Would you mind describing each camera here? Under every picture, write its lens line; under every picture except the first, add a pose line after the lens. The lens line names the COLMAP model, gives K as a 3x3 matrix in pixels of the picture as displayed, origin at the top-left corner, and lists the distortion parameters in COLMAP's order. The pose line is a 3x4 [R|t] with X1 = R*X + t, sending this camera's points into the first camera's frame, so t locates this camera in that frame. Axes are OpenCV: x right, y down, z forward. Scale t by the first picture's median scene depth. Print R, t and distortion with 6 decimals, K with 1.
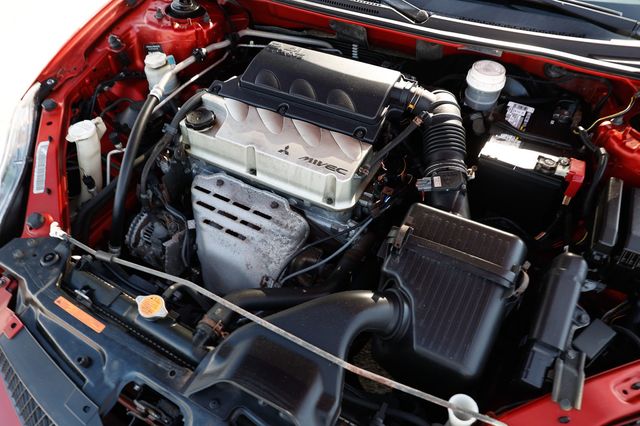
lens RADIAL K [[434.8, 0, 320.0], [0, 434.8, 213.0], [0, 0, 1]] dist [-0.115123, 0.091609]
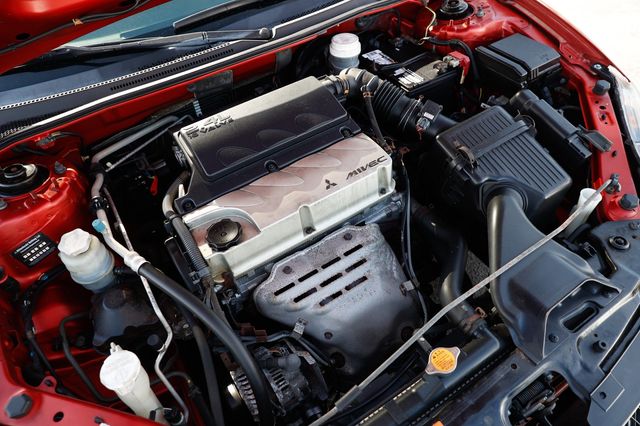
lens RADIAL K [[434.8, 0, 320.0], [0, 434.8, 213.0], [0, 0, 1]] dist [-0.115123, 0.091609]
pose [[0.477564, -0.651972, 0.588952, -0.677590], [0.692750, 0.691721, 0.204007, -0.299511], [-0.540397, 0.310571, 0.781995, 0.246721]]
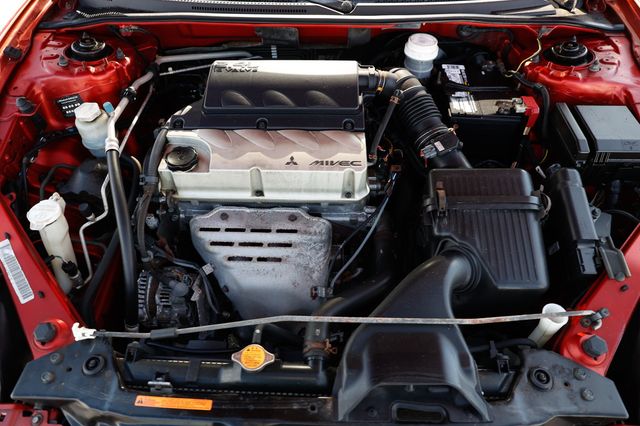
lens RADIAL K [[434.8, 0, 320.0], [0, 434.8, 213.0], [0, 0, 1]] dist [-0.115123, 0.091609]
pose [[0.889283, -0.333373, 0.313110, -0.355965], [0.330458, 0.941646, 0.064033, -0.071811], [-0.316186, 0.046527, 0.947556, 0.036481]]
